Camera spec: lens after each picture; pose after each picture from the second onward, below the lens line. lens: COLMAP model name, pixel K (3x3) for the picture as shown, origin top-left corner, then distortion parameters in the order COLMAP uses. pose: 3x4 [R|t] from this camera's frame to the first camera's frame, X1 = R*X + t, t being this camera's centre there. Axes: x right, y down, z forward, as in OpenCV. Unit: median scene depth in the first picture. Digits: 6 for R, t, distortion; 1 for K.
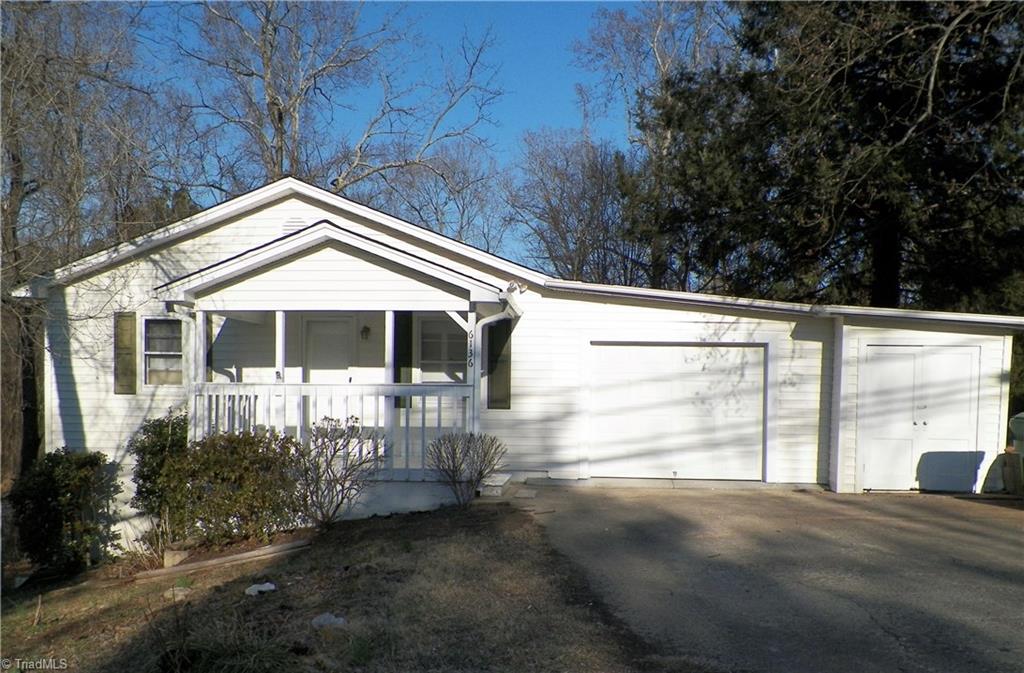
lens RADIAL K [[757.7, 0, 512.0], [0, 757.7, 336.5], [0, 0, 1]] dist [0.004693, 0.001601]
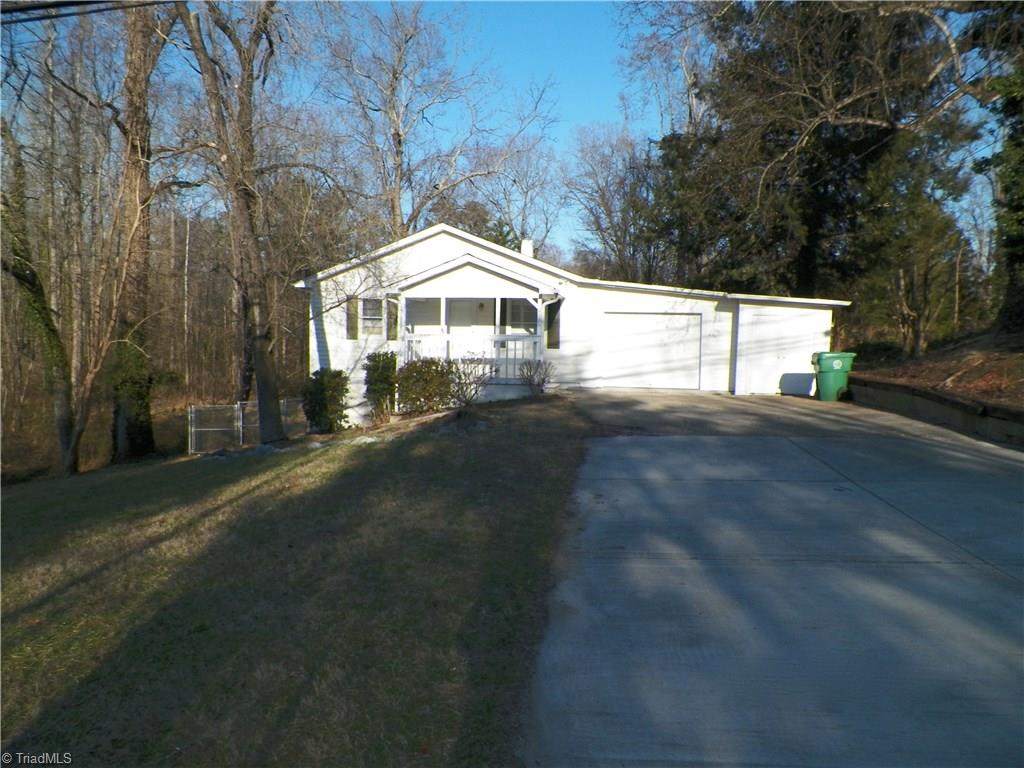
lens RADIAL K [[744.9, 0, 511.7], [0, 744.9, 428.9], [0, 0, 1]] dist [0.004116, 0.000440]
pose [[0.997158, 0.014612, -0.073903, 0.019203], [-0.000308, 0.981791, 0.189964, -0.058656], [0.075333, -0.189402, 0.979006, -0.837290]]
